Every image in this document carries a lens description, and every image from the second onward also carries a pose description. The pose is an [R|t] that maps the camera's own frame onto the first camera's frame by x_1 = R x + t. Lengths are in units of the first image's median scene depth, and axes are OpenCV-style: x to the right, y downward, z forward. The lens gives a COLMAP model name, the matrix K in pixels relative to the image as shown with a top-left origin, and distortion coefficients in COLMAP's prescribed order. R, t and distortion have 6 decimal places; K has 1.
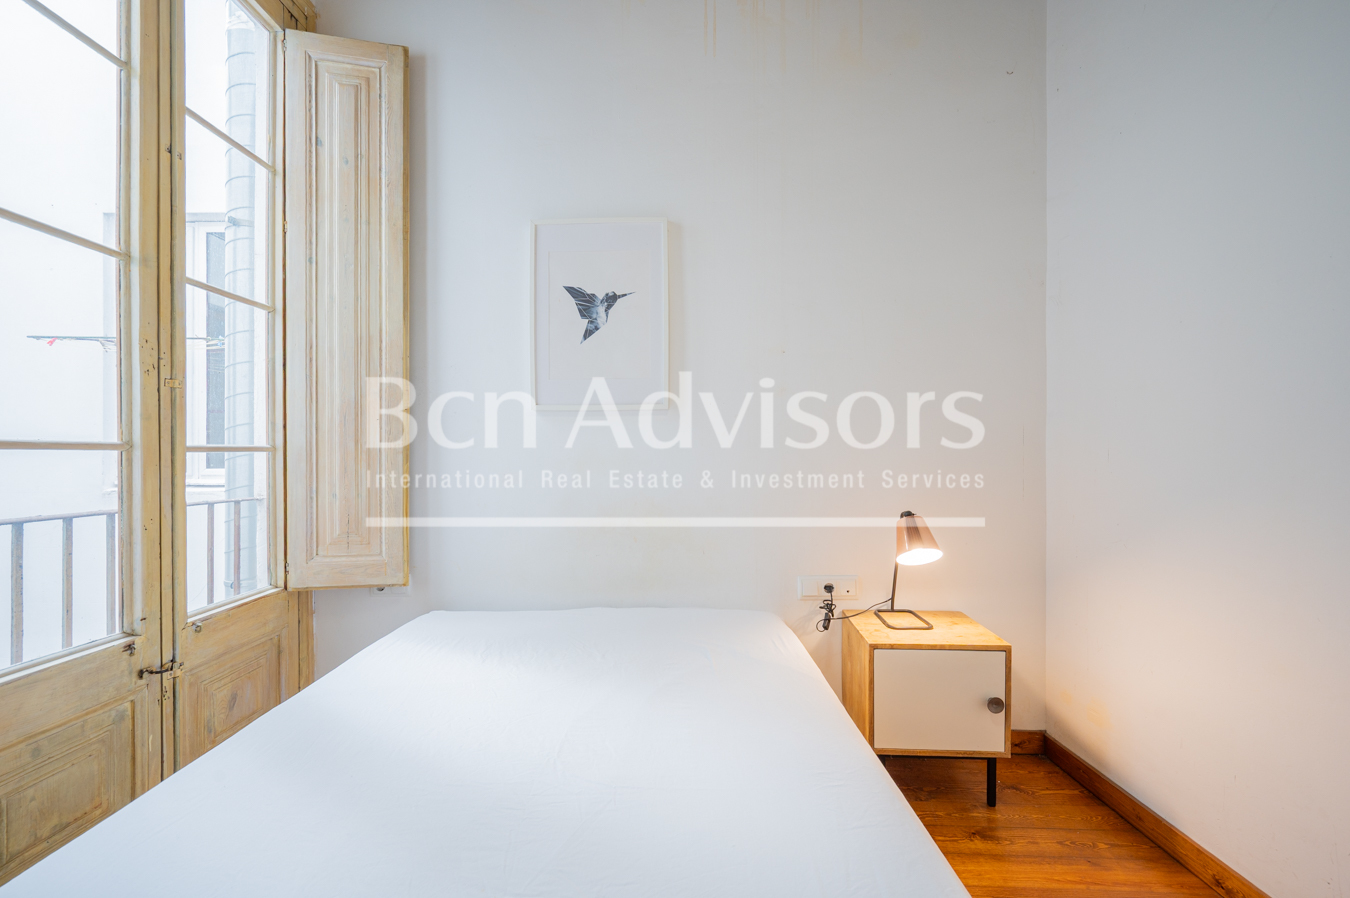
lens RADIAL K [[543.9, 0, 678.2], [0, 543.9, 451.2], [0, 0, 1]] dist [0.000168, -0.000142]
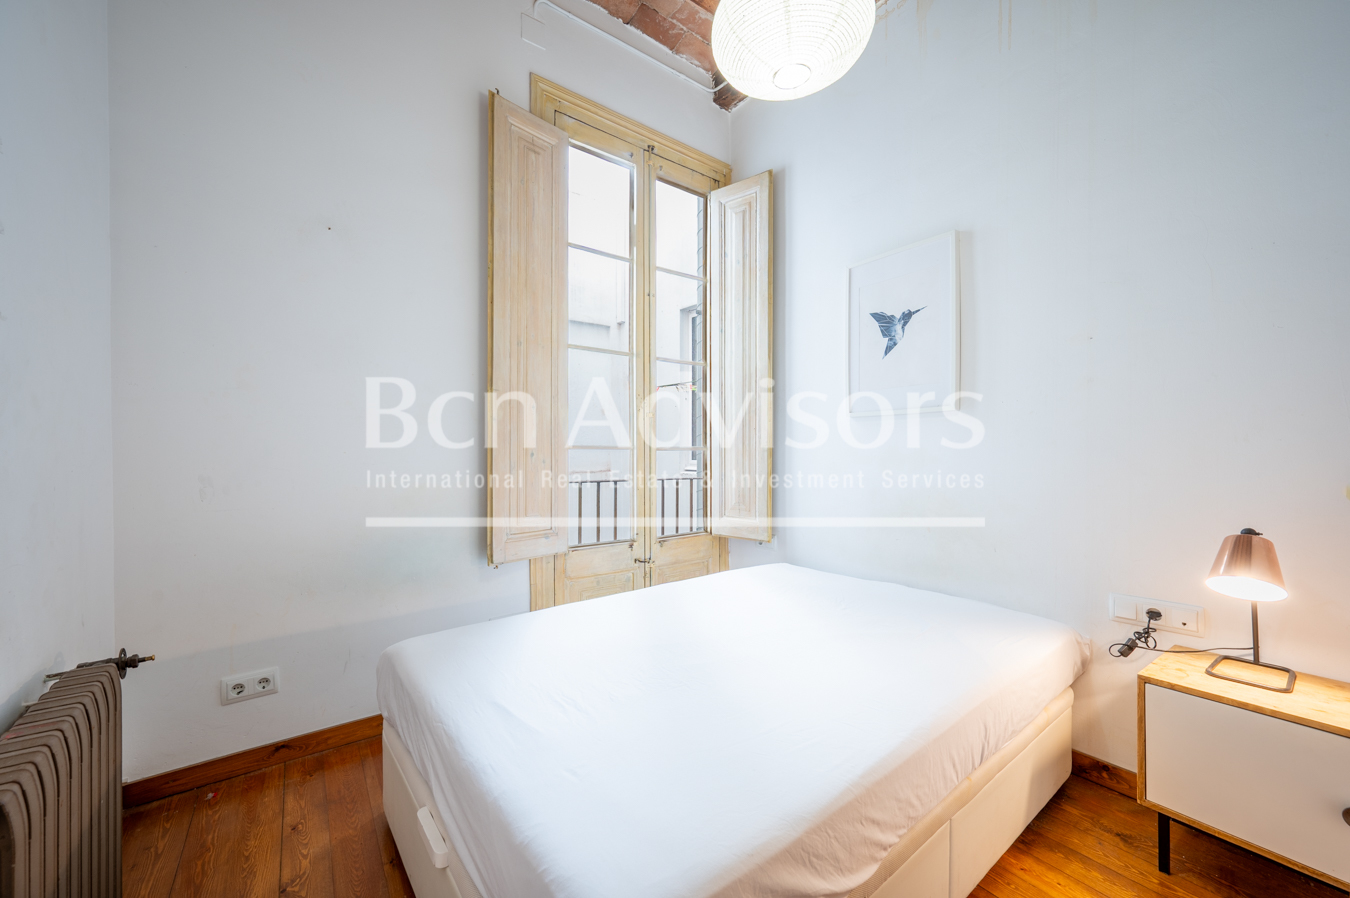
lens RADIAL K [[516.0, 0, 675.0], [0, 516.0, 449.0], [0, 0, 1]] dist [-0.000409, -0.000035]
pose [[0.627505, -0.002637, -0.778608, 0.418022], [0.003221, 0.999995, -0.000791, -0.002114], [0.778606, -0.002011, 0.627510, -0.060390]]
